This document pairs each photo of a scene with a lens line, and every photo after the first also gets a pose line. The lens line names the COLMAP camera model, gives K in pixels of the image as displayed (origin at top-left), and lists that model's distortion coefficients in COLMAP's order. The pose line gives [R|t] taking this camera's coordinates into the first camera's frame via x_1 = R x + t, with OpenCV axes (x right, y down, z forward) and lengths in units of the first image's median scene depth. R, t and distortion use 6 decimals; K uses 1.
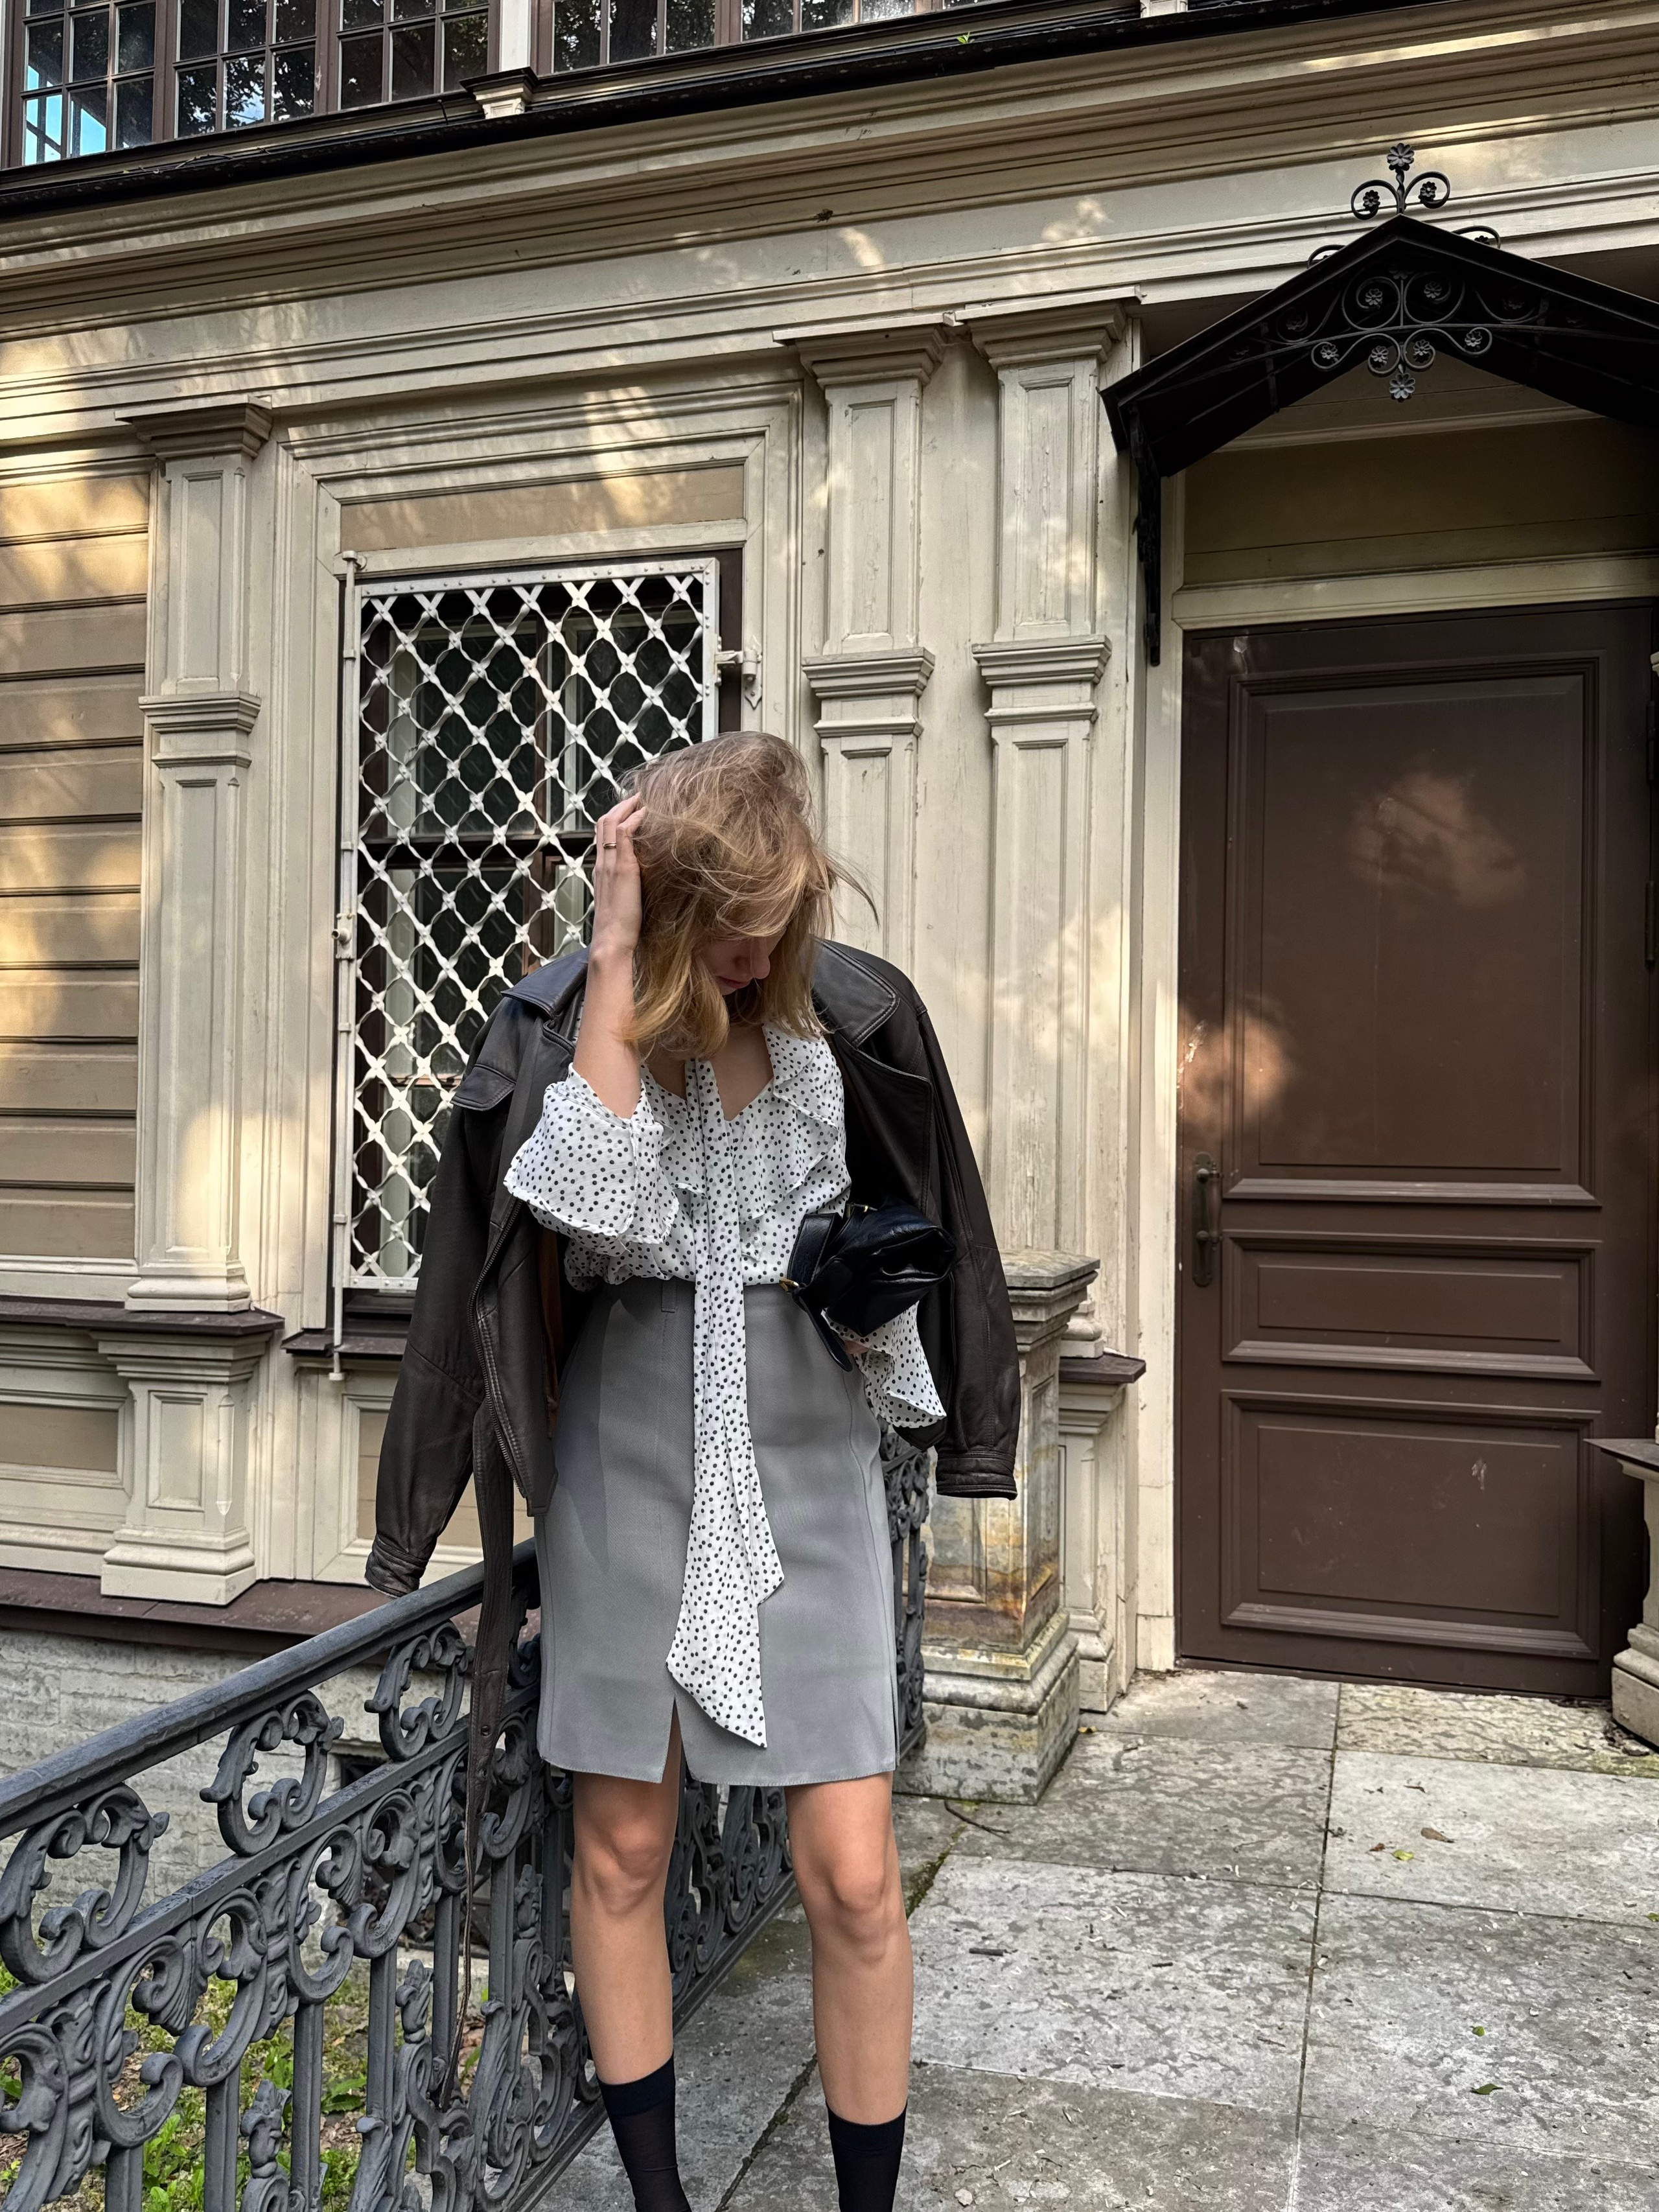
lens RADIAL K [[1767.6, 0, 901.1], [0, 1767.6, 1109.2], [0, 0, 1]] dist [0.168383, -0.270928]
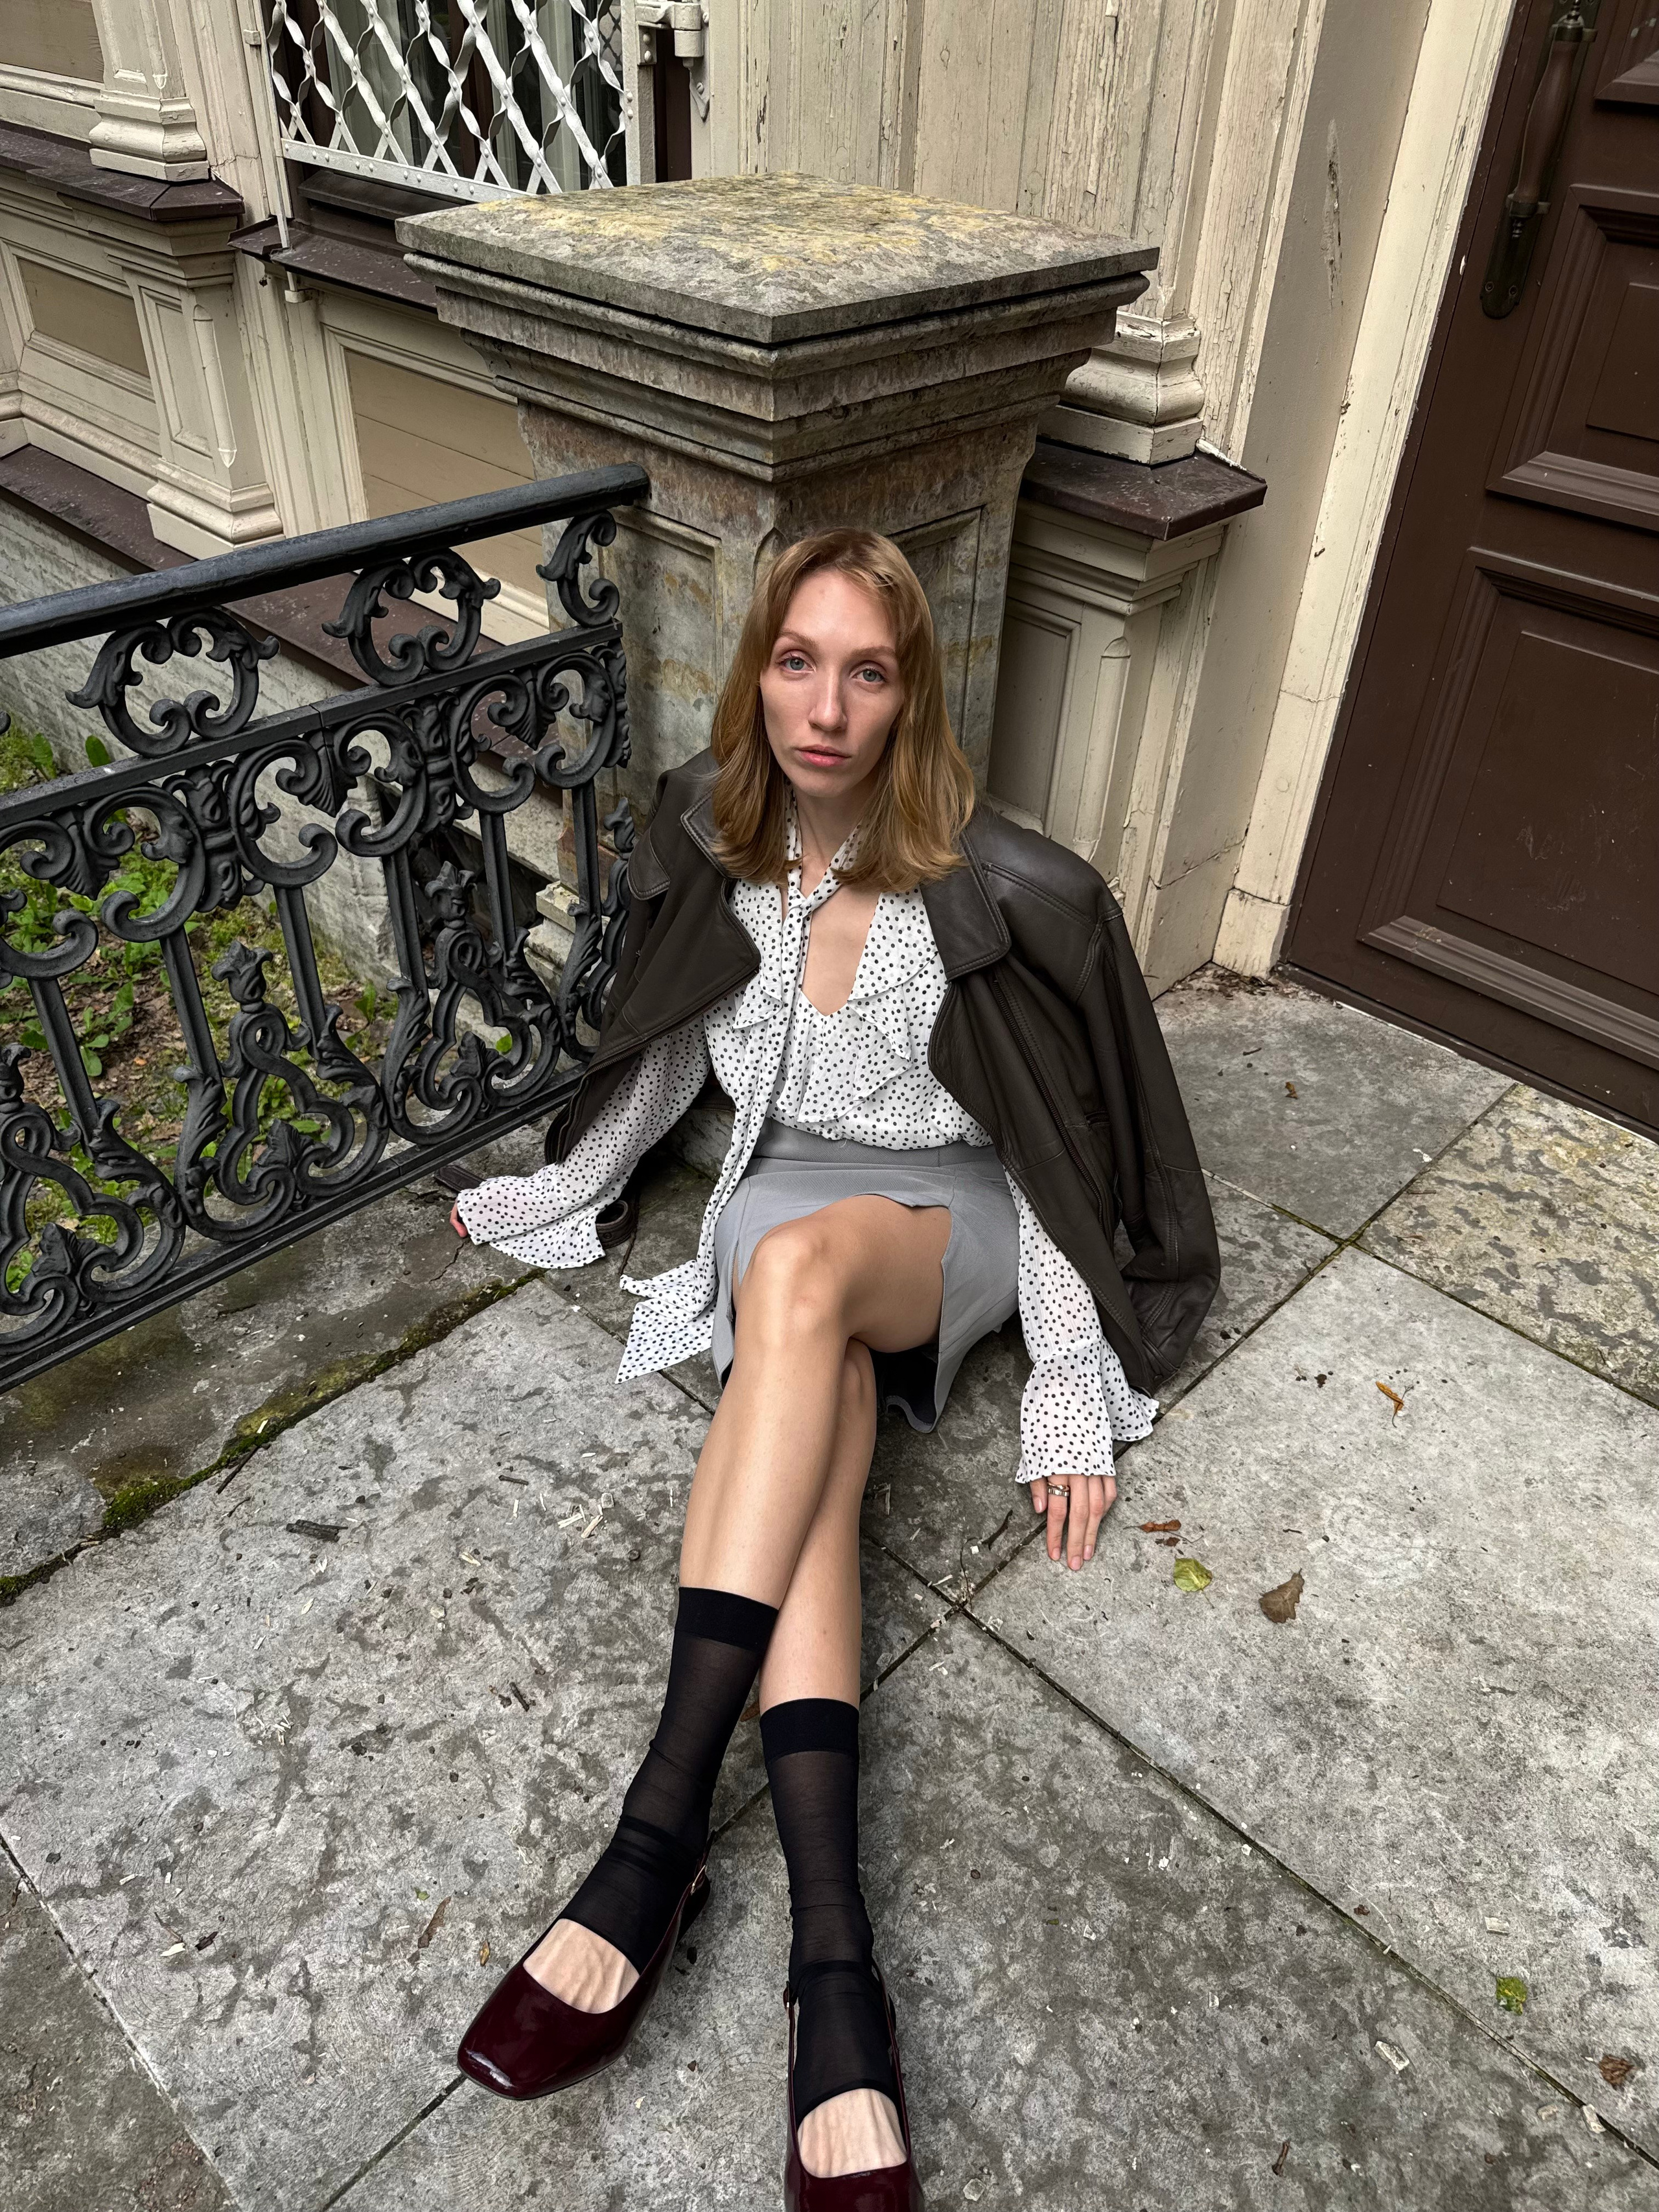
lens RADIAL K [[1568.2, 0, 829.5], [0, 1568.2, 1106.0], [0, 0, 1]] dist [0.013384, -0.006430]
pose [[0.877411, 0.304546, -0.370677, 0.239798], [-0.012132, 0.786502, 0.617469, 0.009706], [0.479585, -0.537277, 0.693780, 0.533243]]
